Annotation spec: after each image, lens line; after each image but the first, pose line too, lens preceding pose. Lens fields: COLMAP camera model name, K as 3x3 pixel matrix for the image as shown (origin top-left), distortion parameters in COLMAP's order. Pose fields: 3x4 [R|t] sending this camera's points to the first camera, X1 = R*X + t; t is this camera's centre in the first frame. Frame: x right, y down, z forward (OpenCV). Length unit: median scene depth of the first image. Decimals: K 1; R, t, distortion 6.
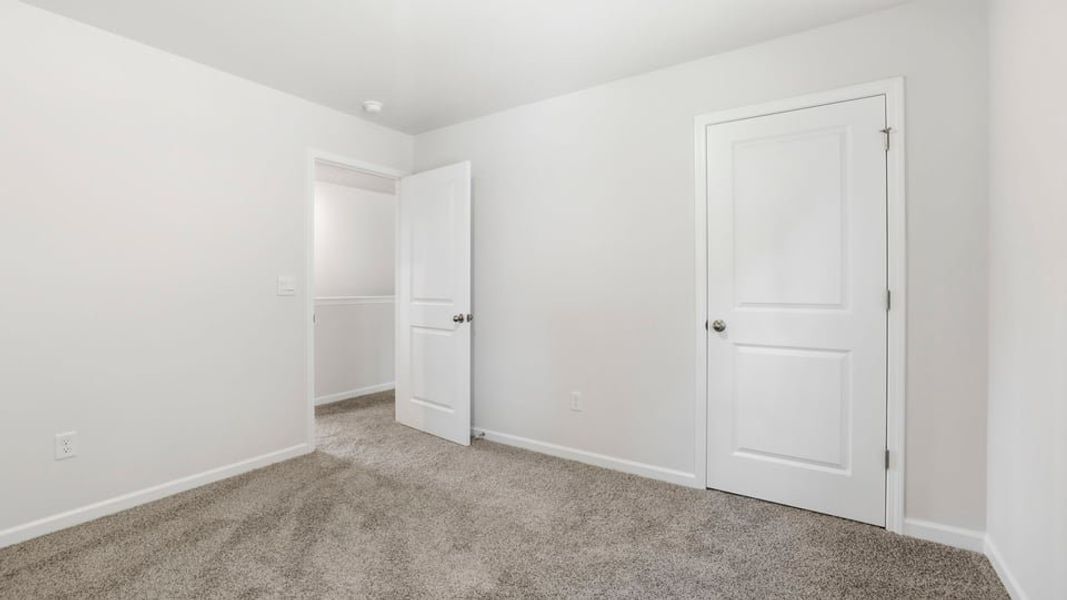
lens RADIAL K [[483.6, 0, 528.3], [0, 483.6, 289.6], [0, 0, 1]] dist [-0.018294, 0.000028]
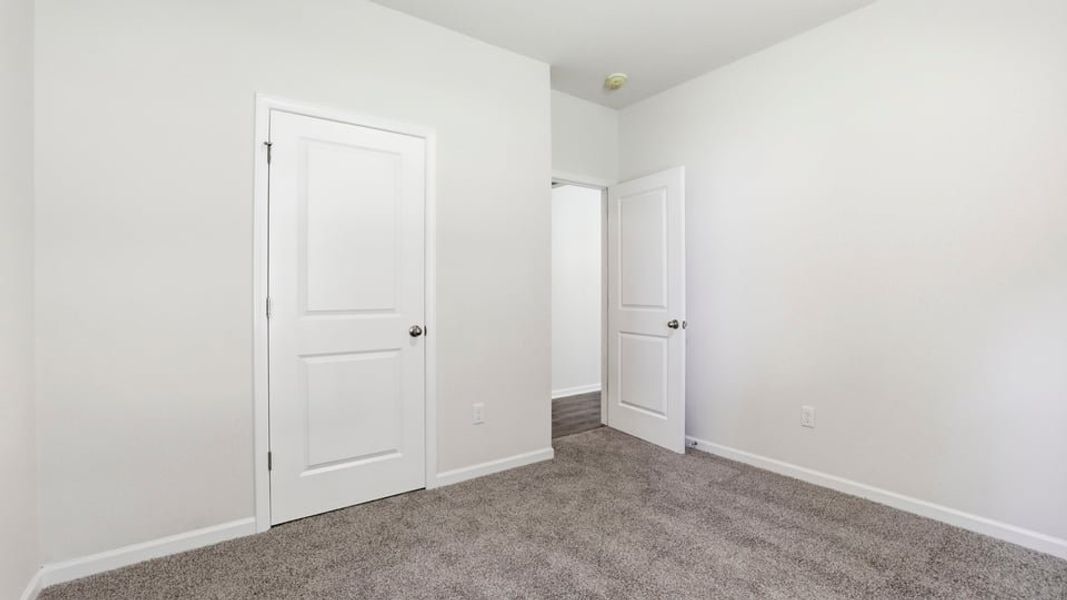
lens RADIAL K [[523.9, 0, 527.8], [0, 523.9, 297.5], [0, 0, 1]] dist [-0.002262, -0.000697]
pose [[0.321268, -0.008393, 0.946951, -0.428255], [0.011843, 0.999918, 0.004845, 0.000559], [-0.946914, 0.009658, 0.321341, 0.292684]]
